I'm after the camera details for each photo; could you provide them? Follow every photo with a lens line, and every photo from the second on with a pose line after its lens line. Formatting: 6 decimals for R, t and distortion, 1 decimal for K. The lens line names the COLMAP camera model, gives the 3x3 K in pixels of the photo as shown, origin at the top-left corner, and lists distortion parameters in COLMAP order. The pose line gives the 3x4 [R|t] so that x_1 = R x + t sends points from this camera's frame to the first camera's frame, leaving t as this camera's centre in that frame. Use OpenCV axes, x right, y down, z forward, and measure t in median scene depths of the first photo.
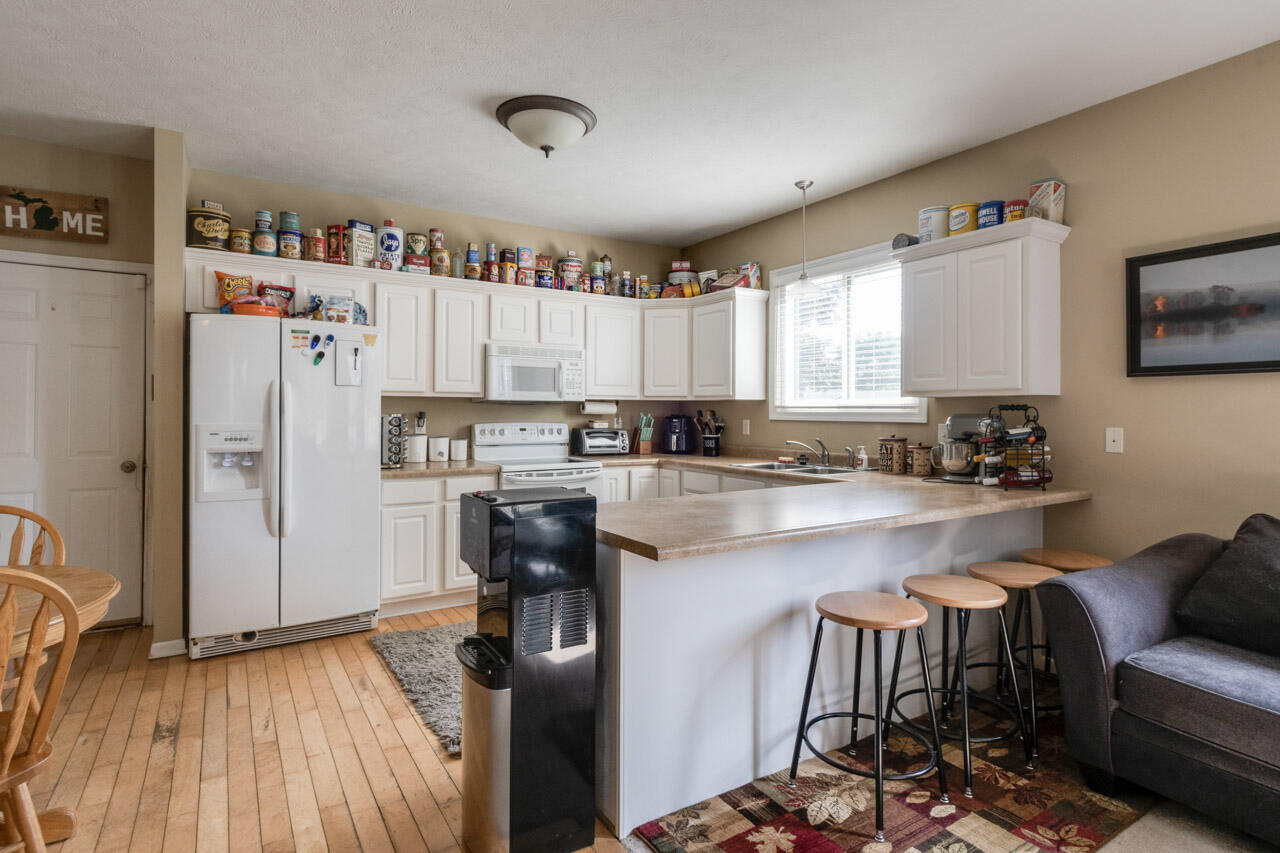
lens RADIAL K [[662.5, 0, 651.4], [0, 662.5, 414.3], [0, 0, 1]] dist [0.015637, -0.005568]
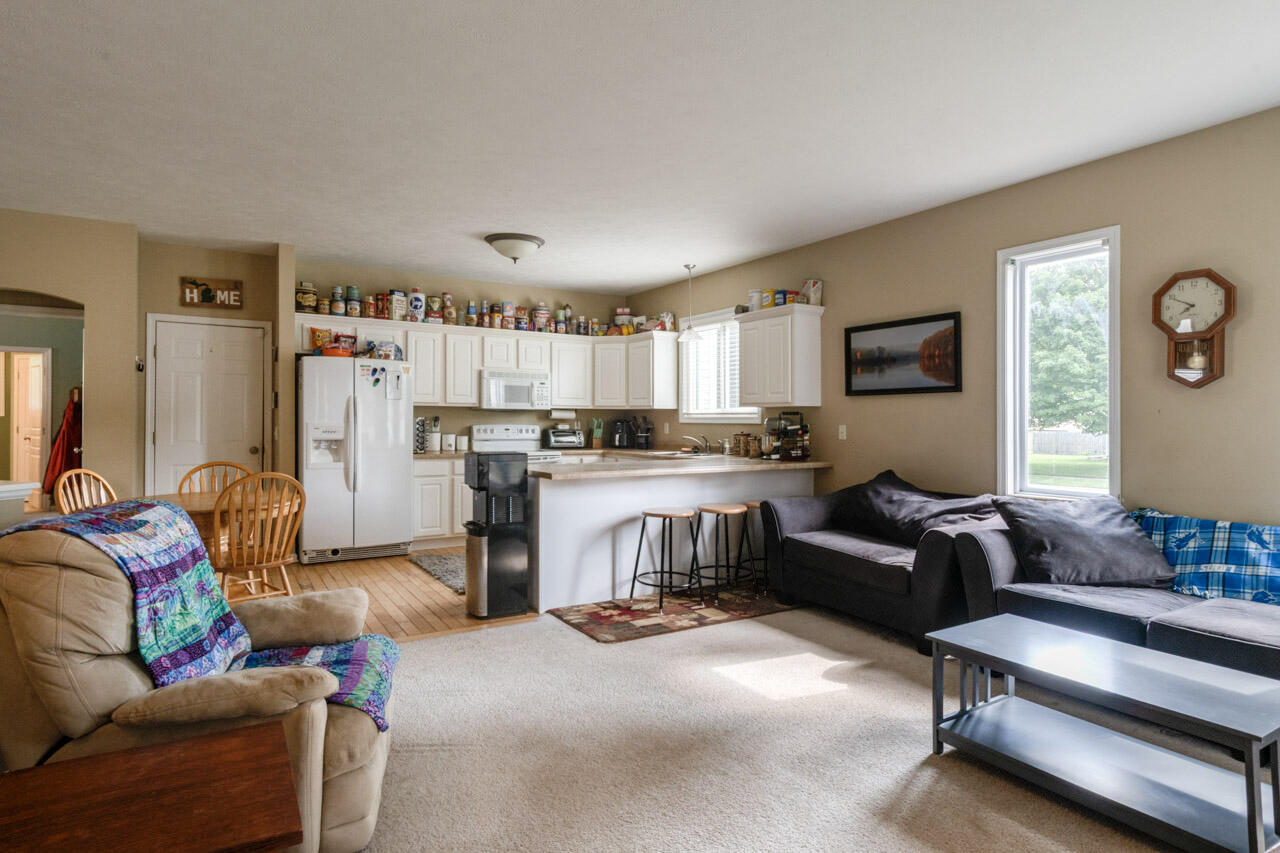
lens RADIAL K [[695.0, 0, 655.1], [0, 695.0, 430.9], [0, 0, 1]] dist [0.009805, -0.000755]
pose [[0.999972, 0.002273, -0.007129, 0.186186], [-0.002202, 0.999948, 0.009967, 0.015051], [0.007152, -0.009951, 0.999925, -0.675791]]
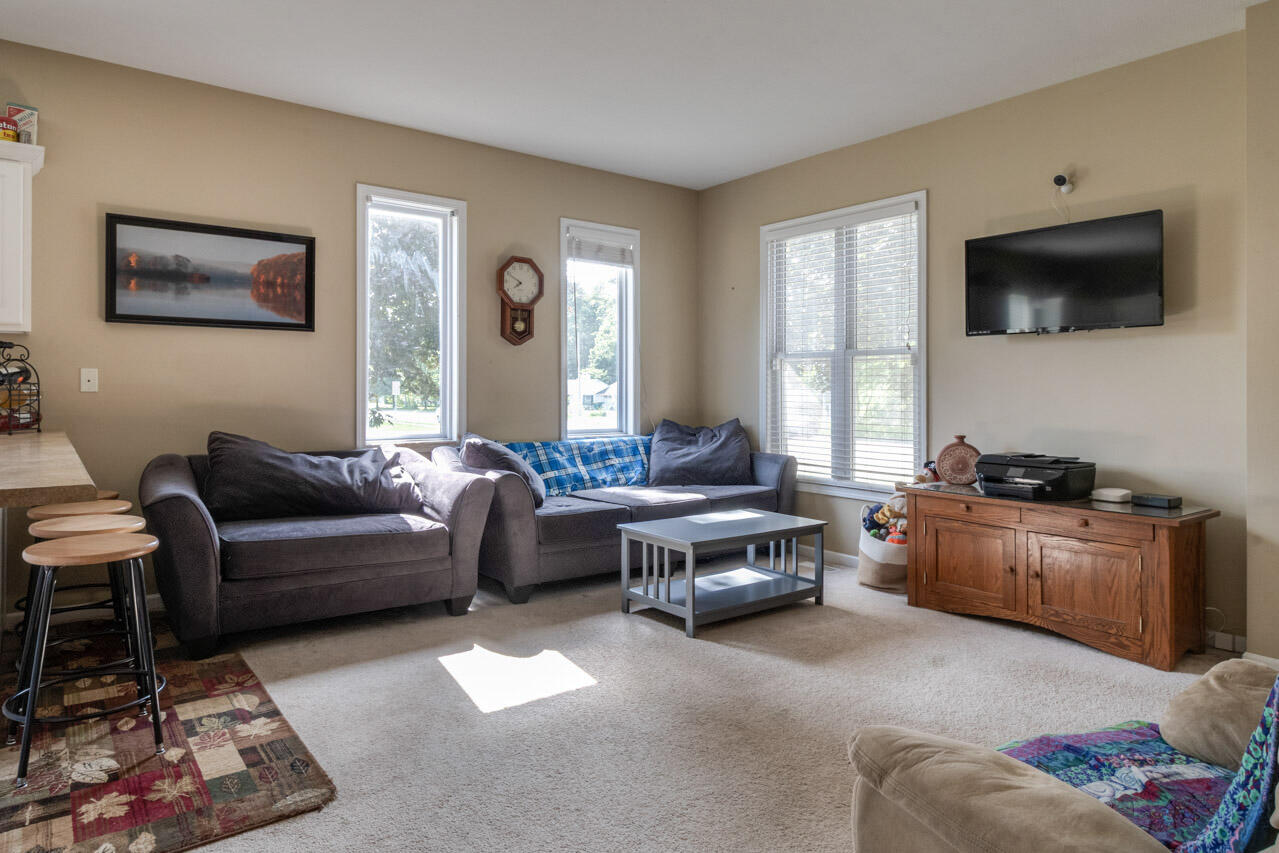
lens RADIAL K [[765.9, 0, 604.0], [0, 765.9, 382.0], [0, 0, 1]] dist [0.014226, -0.015647]
pose [[-0.060646, 0.005537, 0.998144, -0.483554], [-0.002648, 0.999980, -0.005708, 0.039186], [-0.998156, -0.002989, -0.060630, 0.214662]]
